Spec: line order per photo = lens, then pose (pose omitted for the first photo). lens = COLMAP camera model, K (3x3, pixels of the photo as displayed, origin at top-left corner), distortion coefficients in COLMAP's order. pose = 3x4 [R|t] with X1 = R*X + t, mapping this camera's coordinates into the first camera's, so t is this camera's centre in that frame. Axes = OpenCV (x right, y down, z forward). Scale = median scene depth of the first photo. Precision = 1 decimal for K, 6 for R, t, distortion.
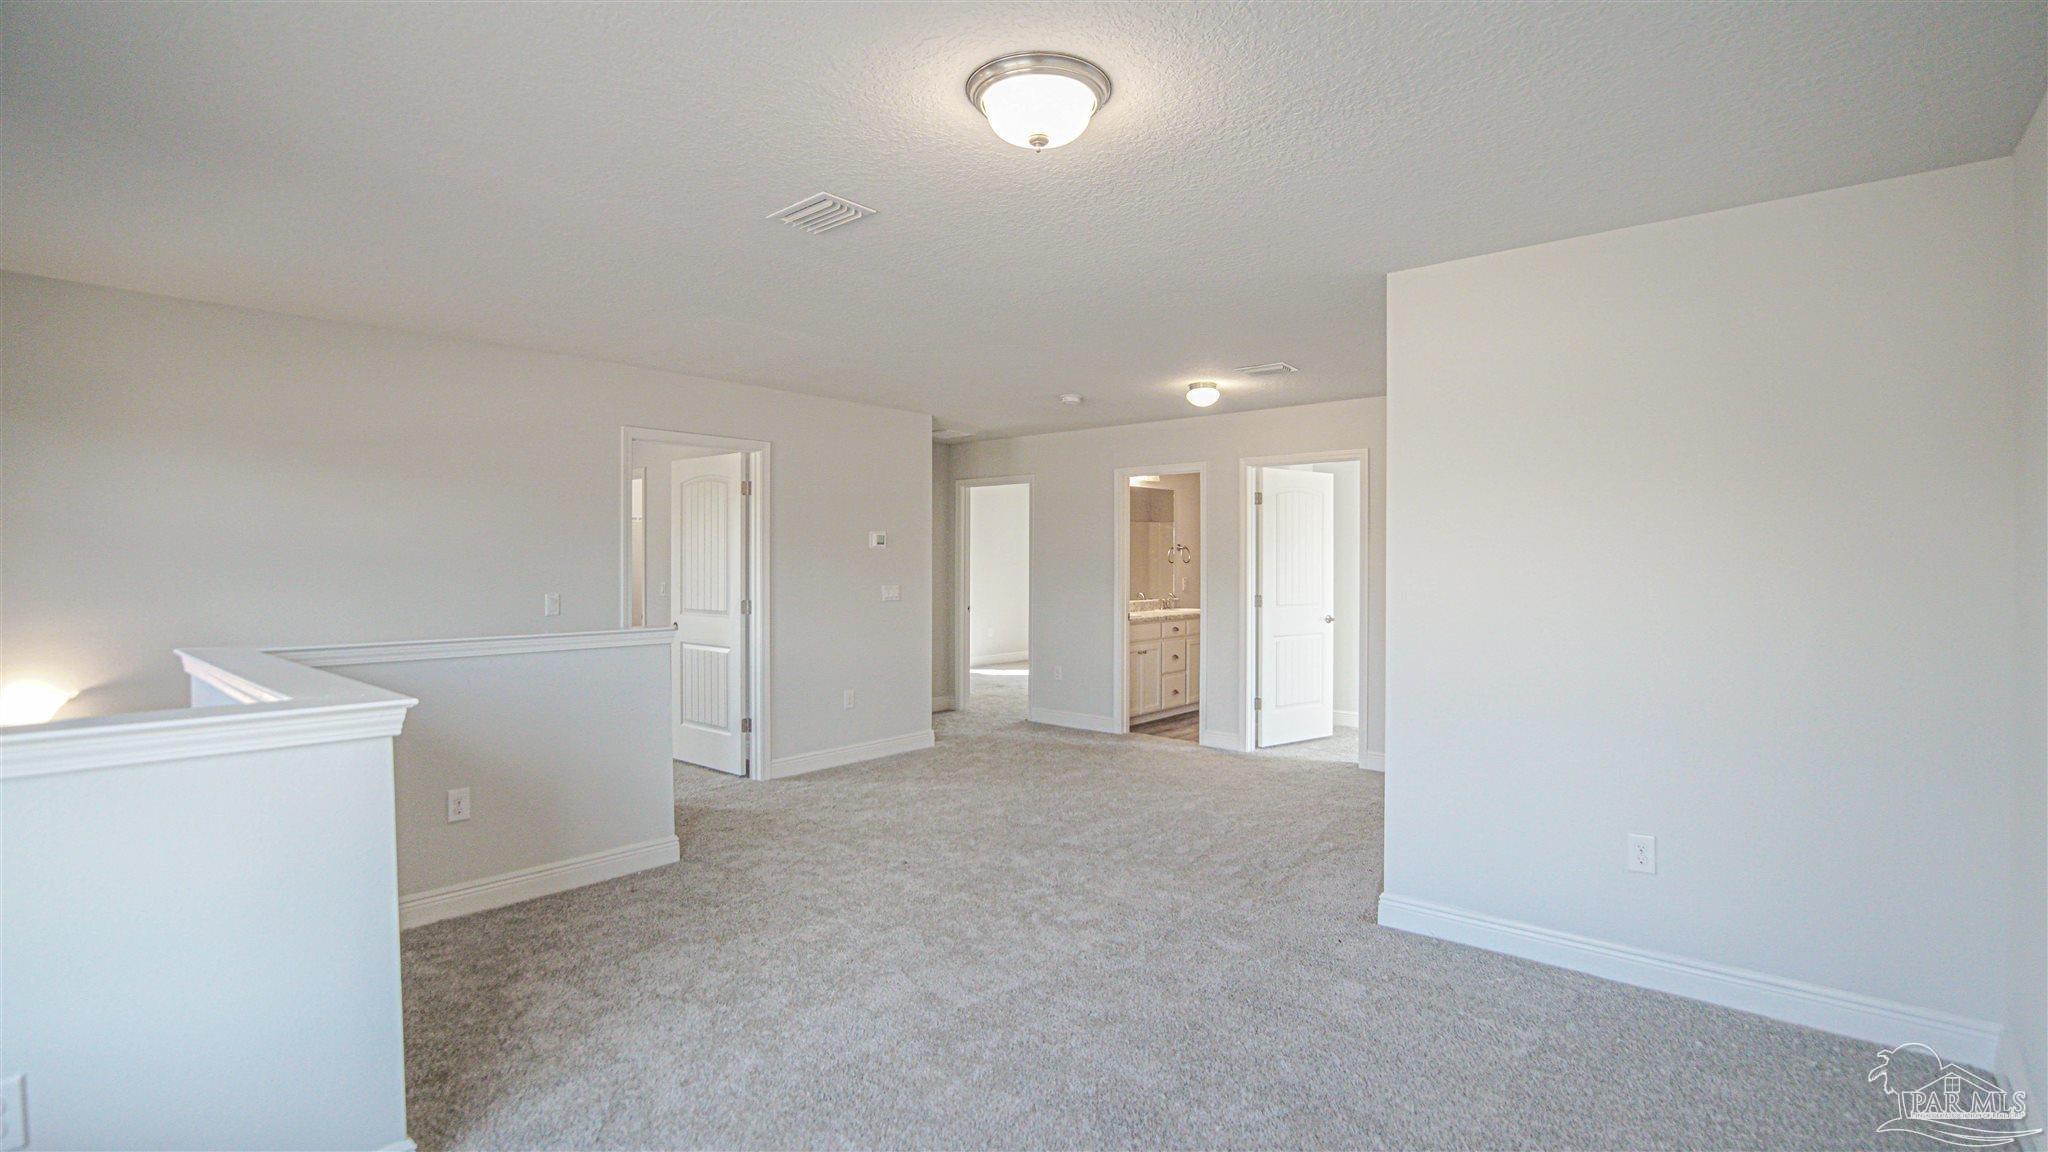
lens RADIAL K [[928.2, 0, 1024.0], [0, 928.2, 576.0], [0, 0, 1]] dist [0.000345, 0.000178]
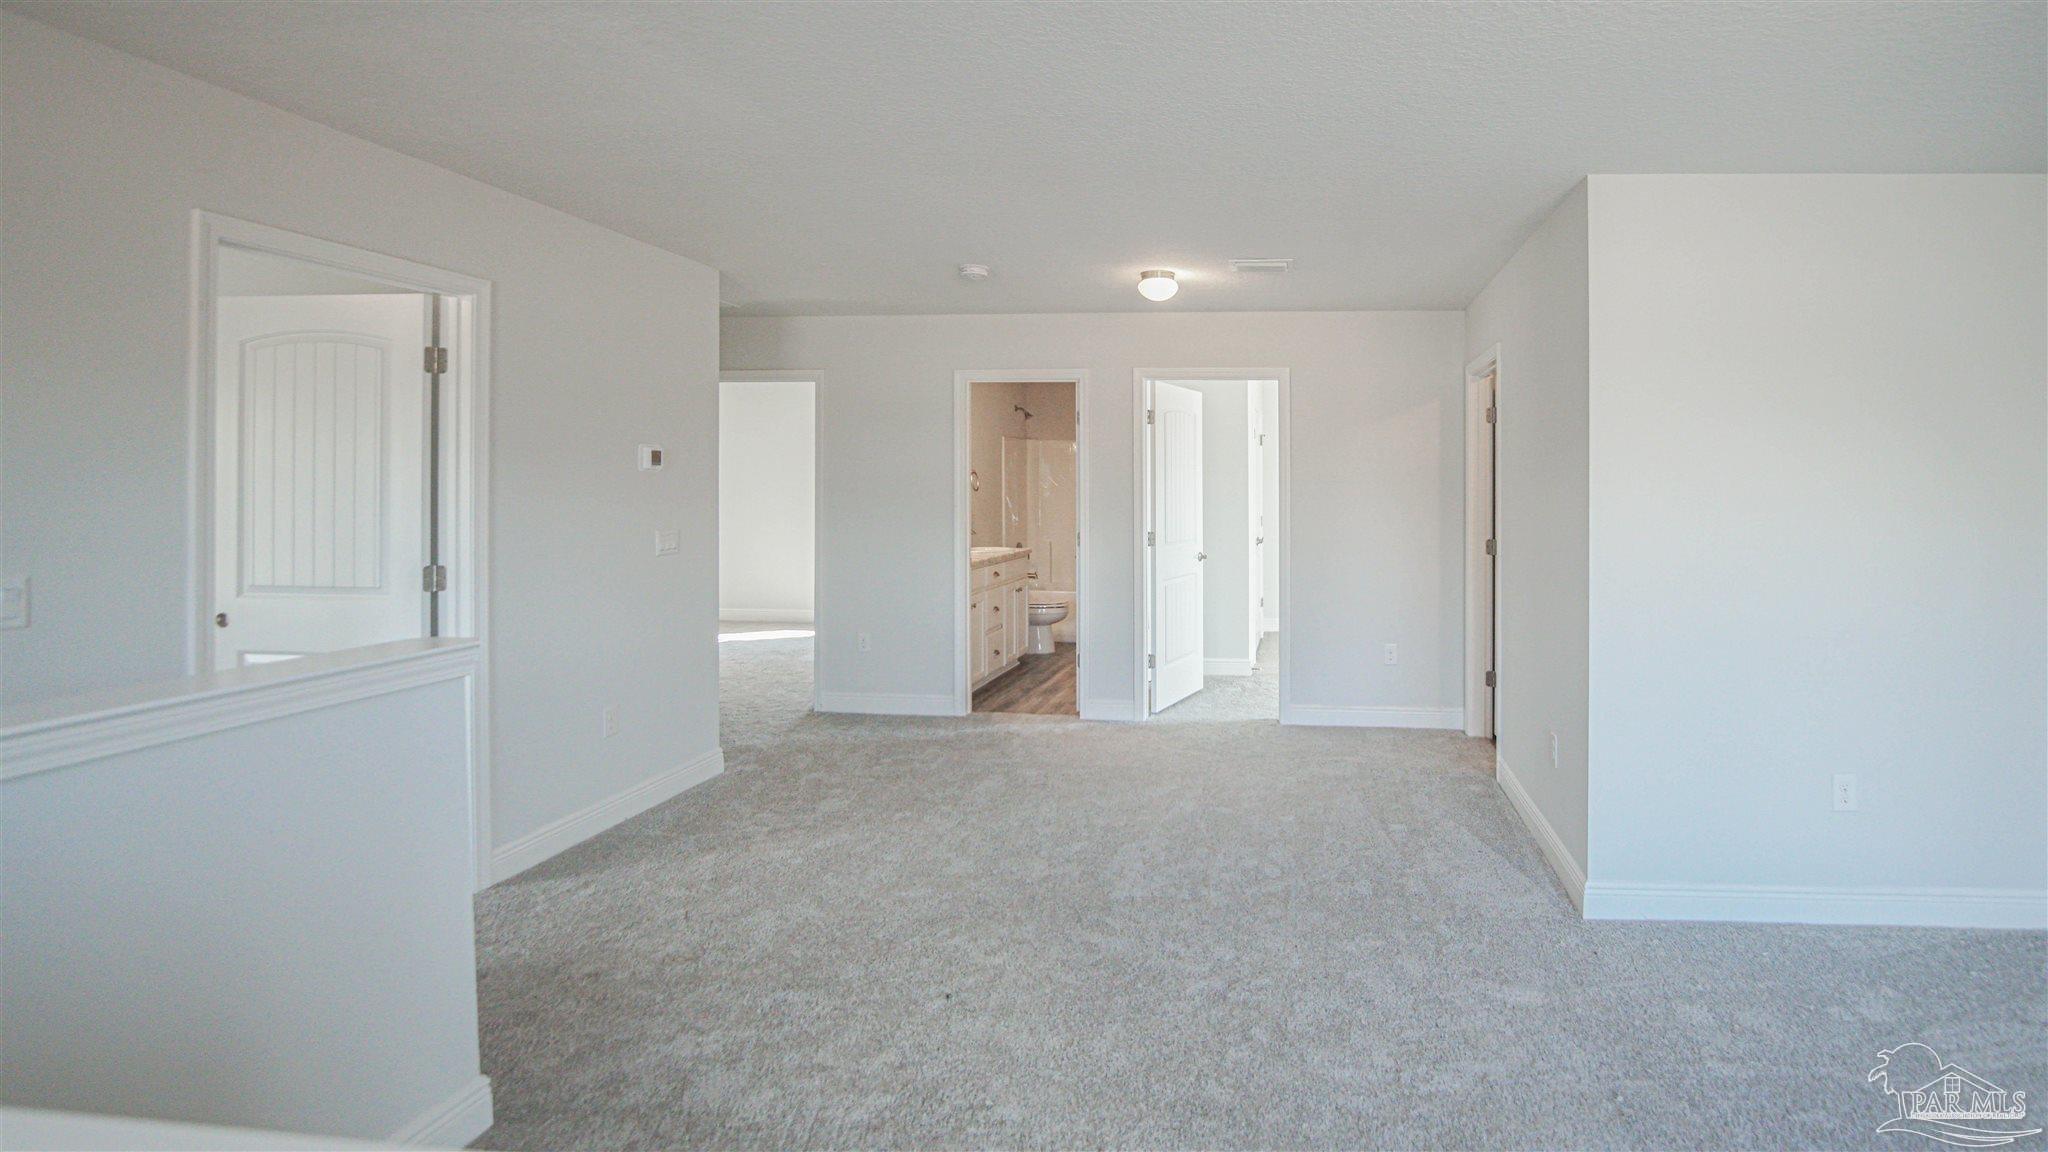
lens RADIAL K [[997.1, 0, 1023.9], [0, 997.1, 477.6], [0, 0, 1]] dist [-0.002005, -0.000633]
pose [[0.818452, 0.004869, 0.574554, -0.351983], [0.003392, 0.999906, -0.013304, -0.016297], [-0.574565, 0.012837, 0.818358, 0.320796]]
